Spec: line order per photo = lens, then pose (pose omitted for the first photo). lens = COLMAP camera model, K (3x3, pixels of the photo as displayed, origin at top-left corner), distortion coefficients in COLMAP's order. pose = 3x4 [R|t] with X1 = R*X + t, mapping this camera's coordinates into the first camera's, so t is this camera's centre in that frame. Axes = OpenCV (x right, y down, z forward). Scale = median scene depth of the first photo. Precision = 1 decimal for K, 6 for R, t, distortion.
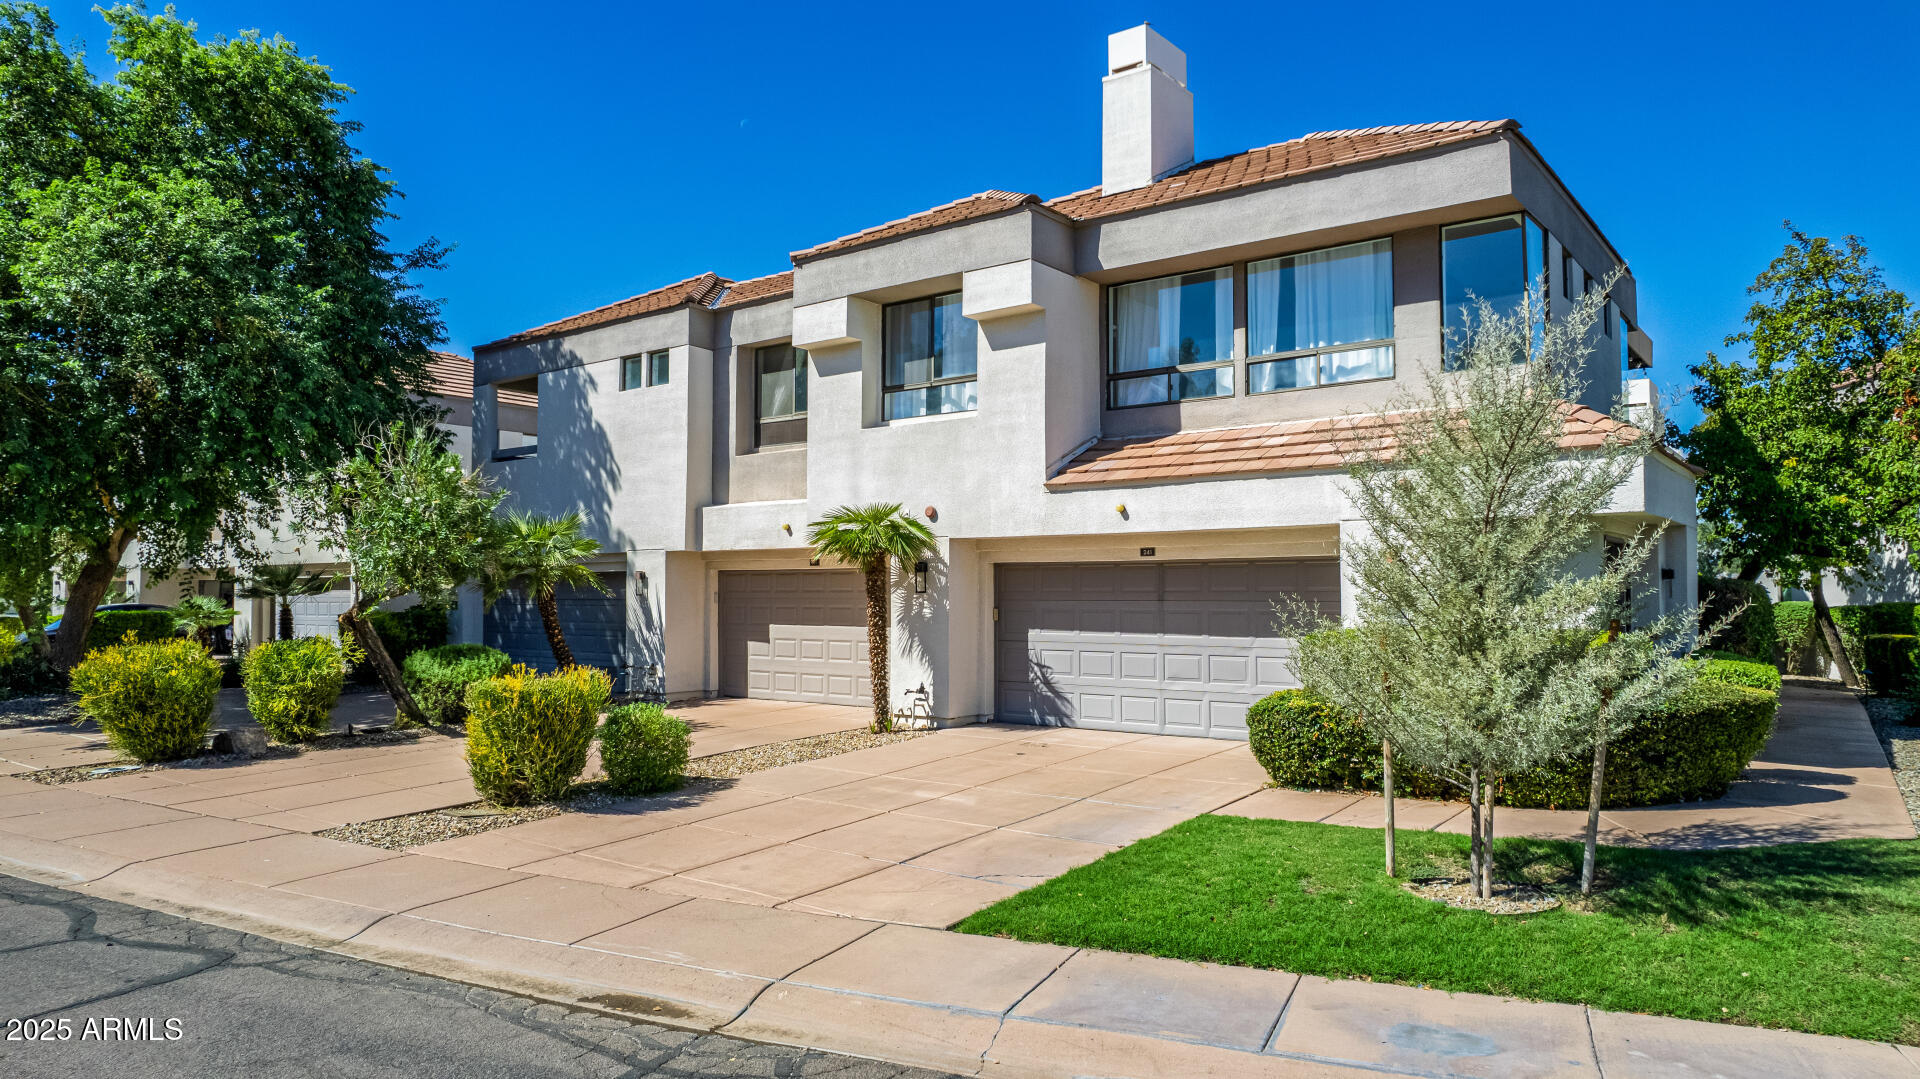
lens RADIAL K [[1229.8, 0, 967.9], [0, 1229.8, 544.0], [0, 0, 1]] dist [-0.067636, 0.058726]
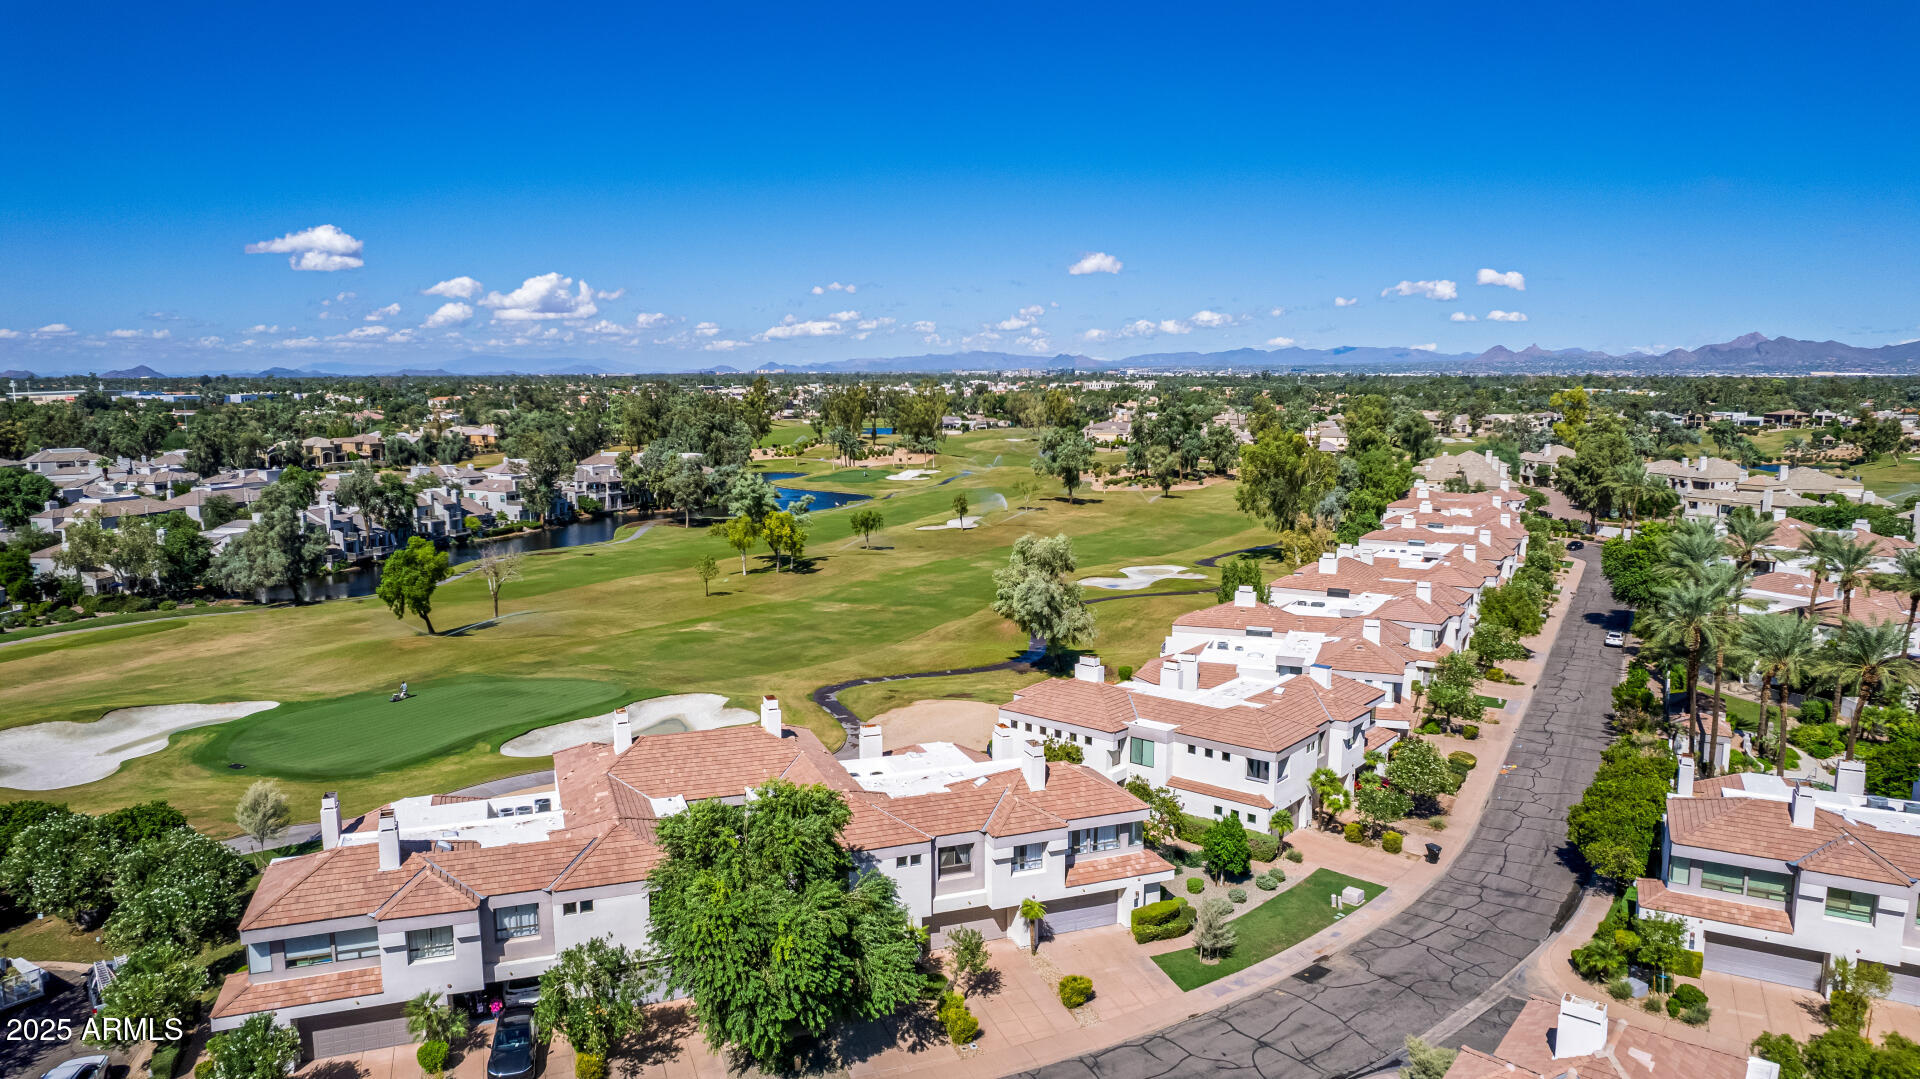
lens RADIAL K [[1229.8, 0, 967.9], [0, 1229.8, 544.0], [0, 0, 1]] dist [-0.067636, 0.058726]
pose [[0.524257, -0.114140, 0.843876, -3.280525], [-0.038952, 0.986725, 0.157659, -1.730378], [-0.850669, -0.115525, 0.512851, -0.695533]]
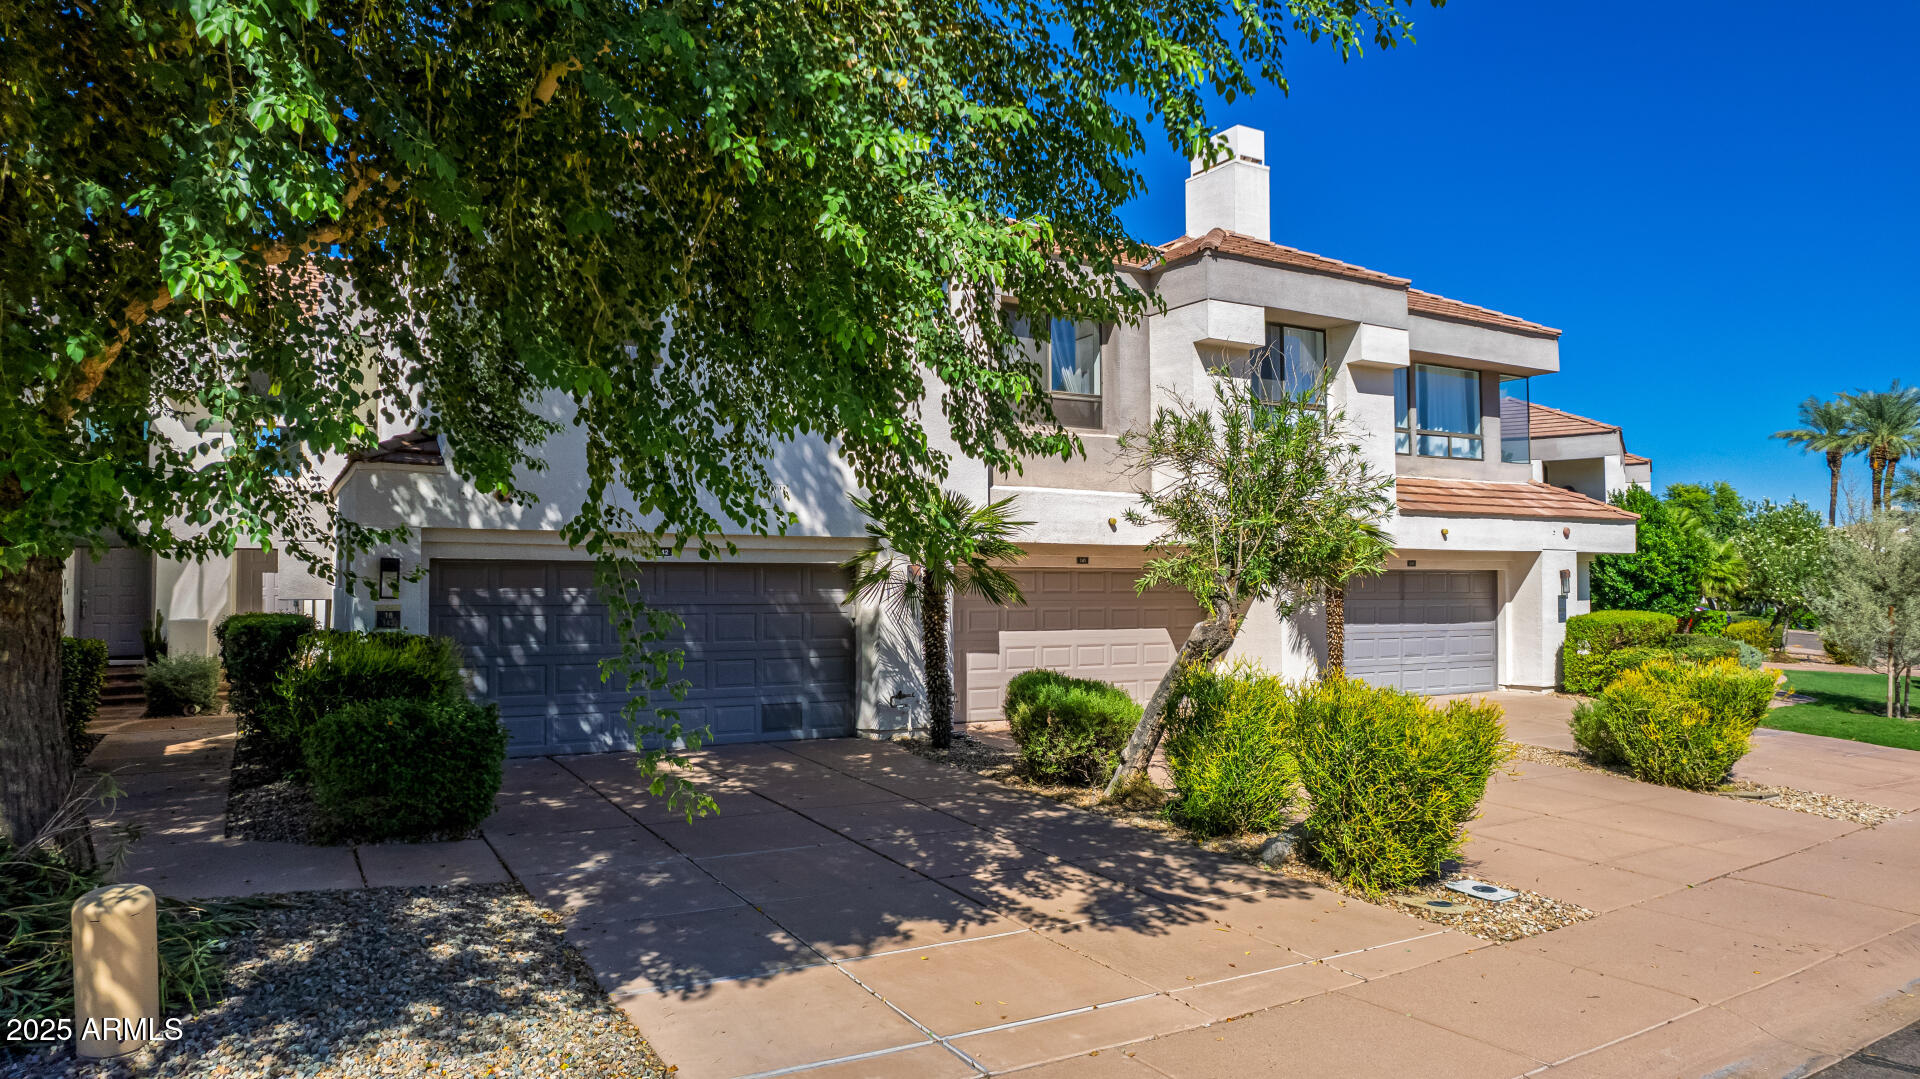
lens RADIAL K [[1229.8, 0, 967.9], [0, 1229.8, 544.0], [0, 0, 1]] dist [-0.067636, 0.058726]
pose [[0.375739, 0.034714, 0.926075, -1.174874], [-0.037424, 0.999051, -0.022265, 0.030708], [-0.925970, -0.026291, 0.376681, 0.859769]]
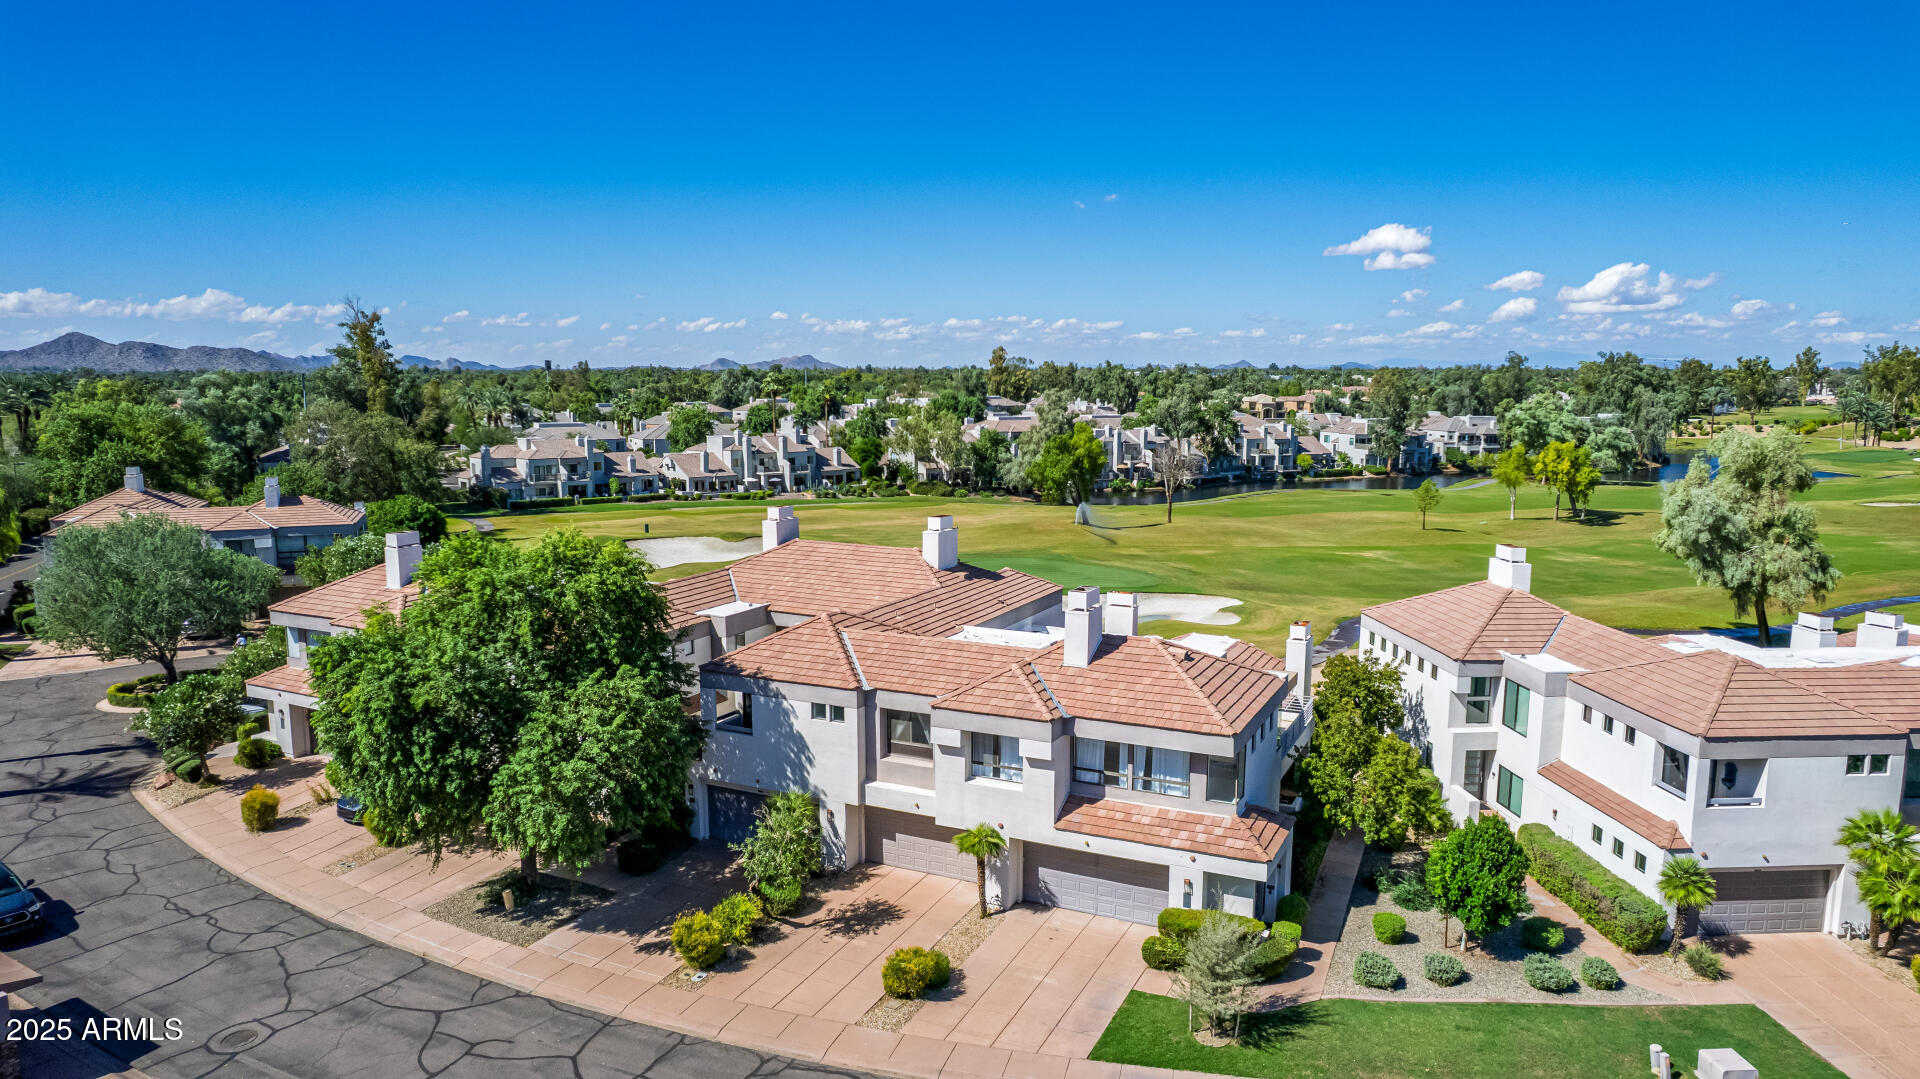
lens RADIAL K [[1240.7, 0, 966.8], [0, 1240.7, 539.6], [0, 0, 1]] dist [-0.068693, 0.060914]
pose [[0.979538, -0.025956, 0.199576, -0.553829], [-0.009970, 0.984173, 0.176929, -0.987025], [-0.201010, -0.175298, 0.963777, -1.197485]]
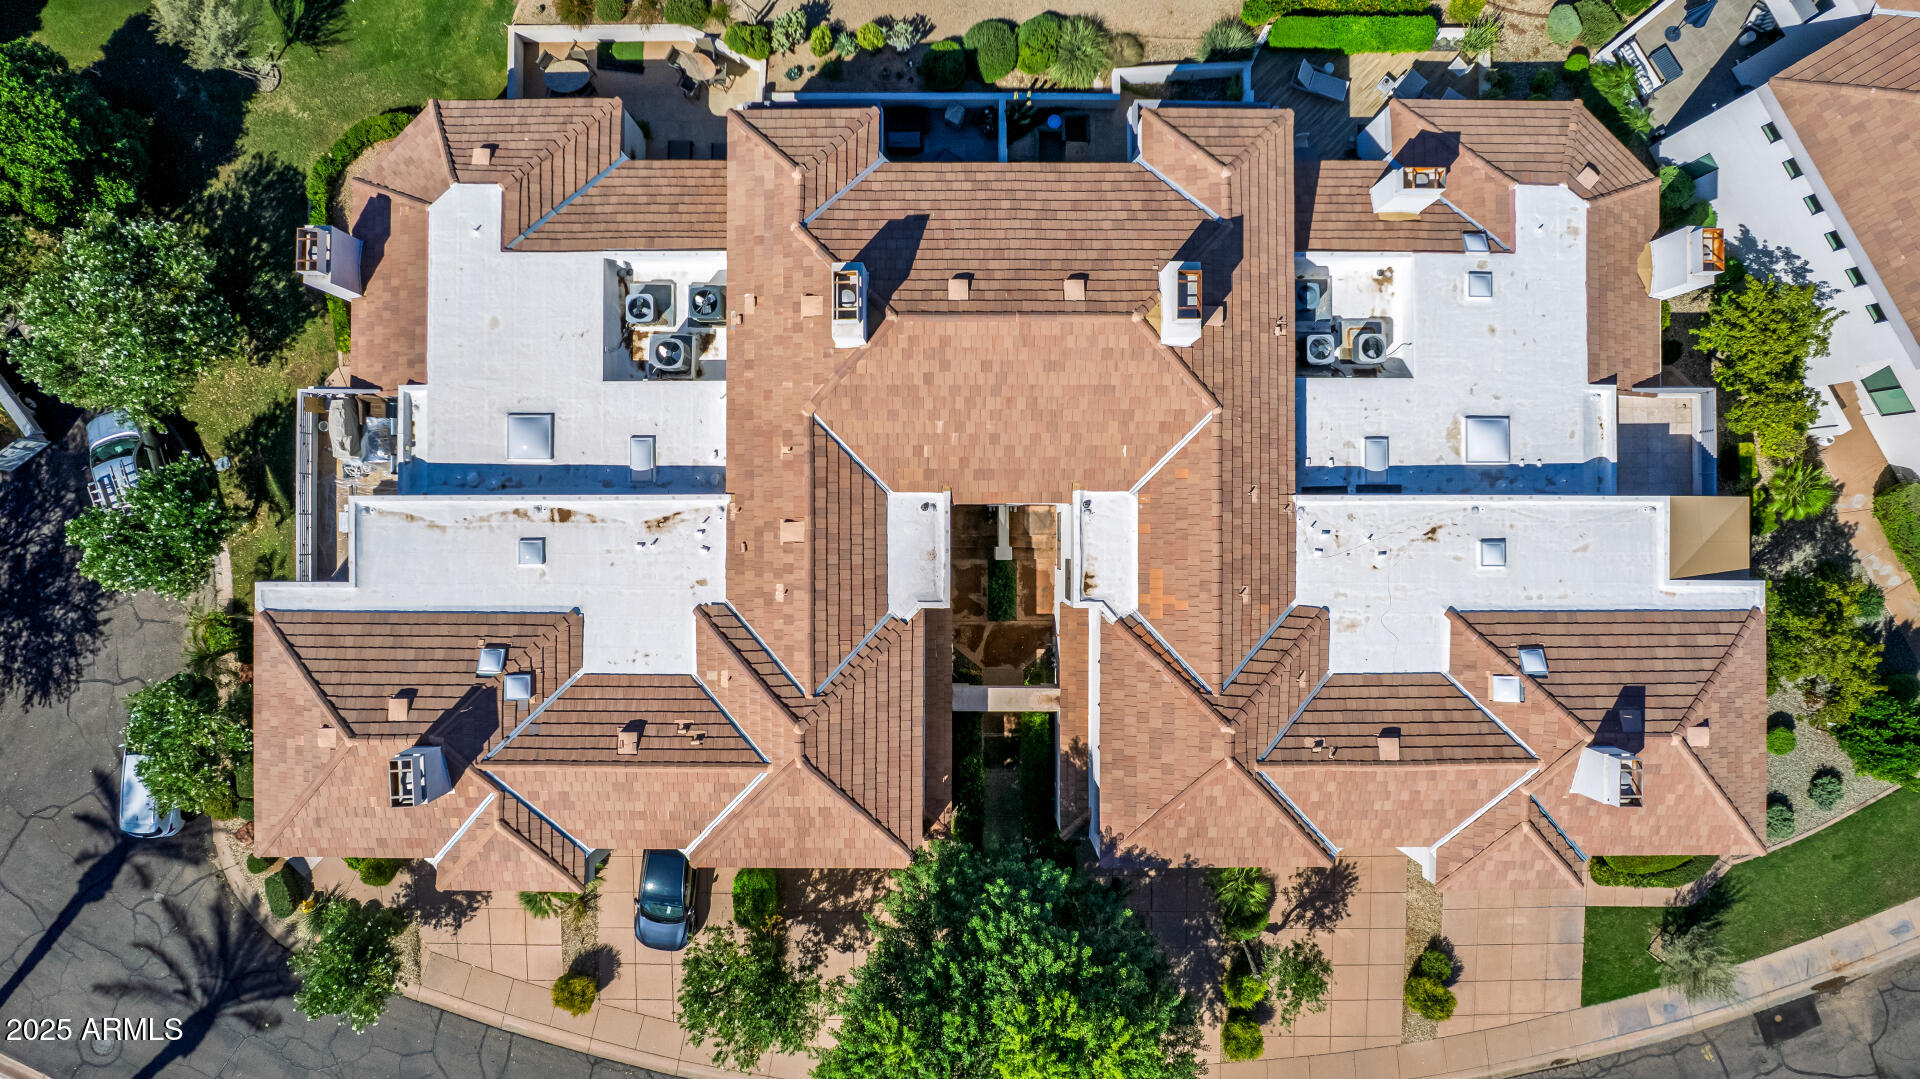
lens RADIAL K [[1284.9, 0, 994.5], [0, 1284.9, 531.1], [0, 0, 1]] dist [-0.071803, 0.064515]
pose [[0.796348, -0.604821, -0.004765, -0.369277], [-0.030059, -0.047444, 0.998422, -2.400300], [-0.604092, -0.794947, -0.055962, 2.153059]]
